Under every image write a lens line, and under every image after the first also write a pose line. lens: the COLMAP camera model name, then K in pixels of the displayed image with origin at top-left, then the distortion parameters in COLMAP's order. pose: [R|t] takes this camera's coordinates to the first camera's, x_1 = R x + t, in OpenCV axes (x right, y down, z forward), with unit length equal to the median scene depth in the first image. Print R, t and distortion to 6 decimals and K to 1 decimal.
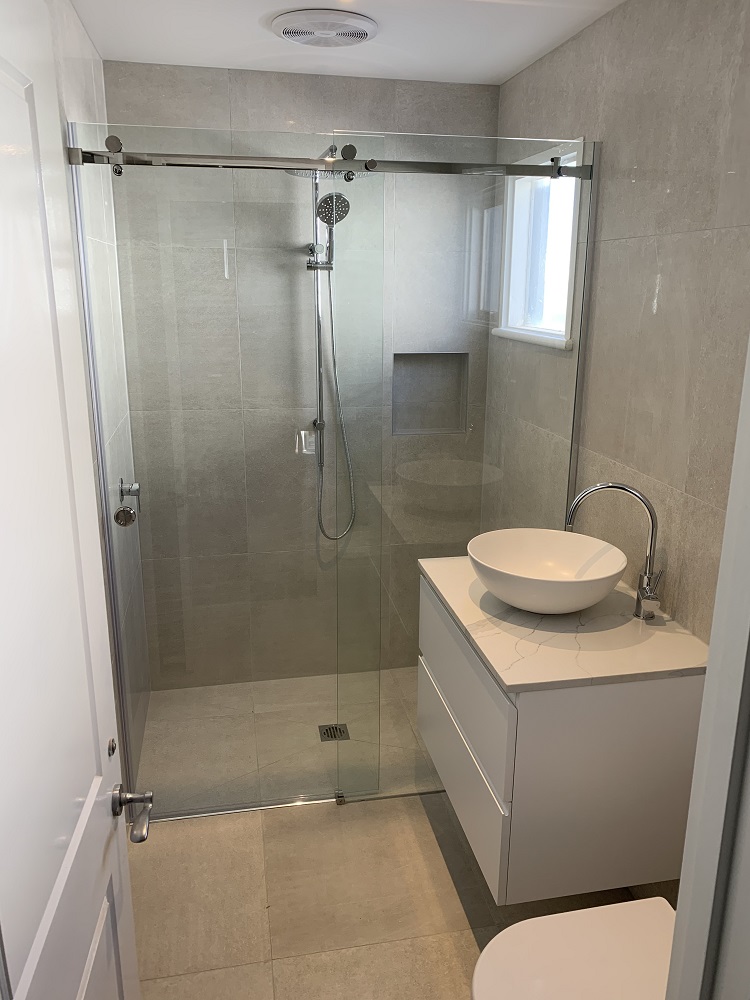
lens RADIAL K [[763.2, 0, 377.2], [0, 763.2, 502.2], [0, 0, 1]] dist [0.027965, -0.023940]
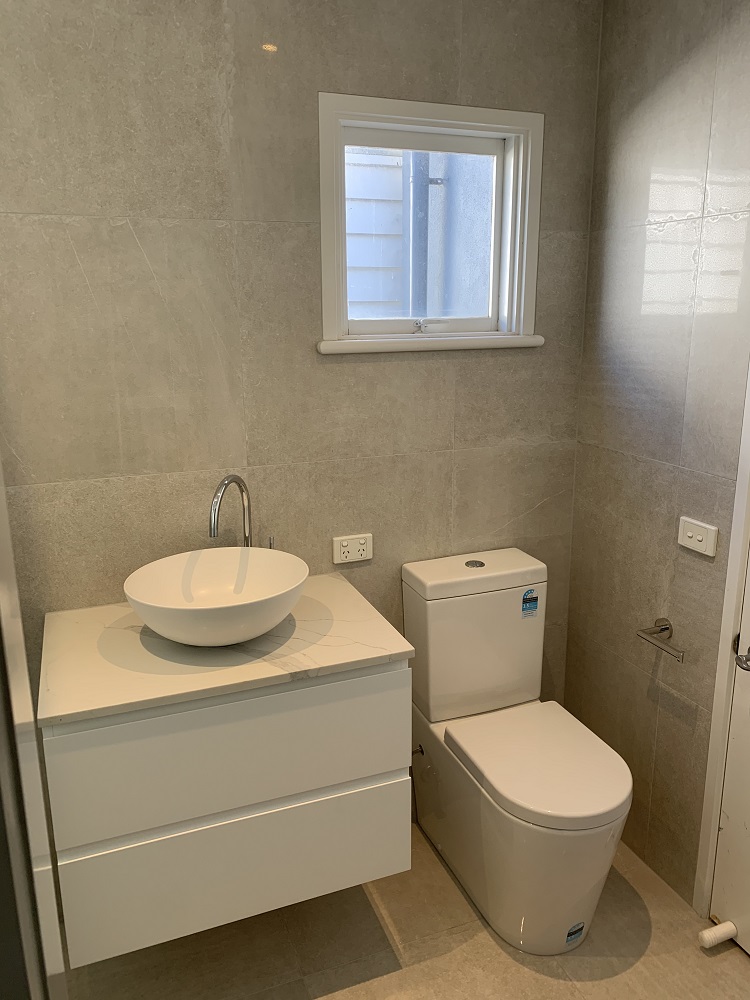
lens RADIAL K [[763.2, 0, 376.5], [0, 763.2, 498.2], [0, 0, 1]] dist [0.027965, -0.023940]
pose [[-0.176087, -0.245150, 0.953360, -0.583303], [0.279099, 0.916316, 0.287175, -0.201614], [-0.943979, 0.316649, -0.092930, 0.831488]]
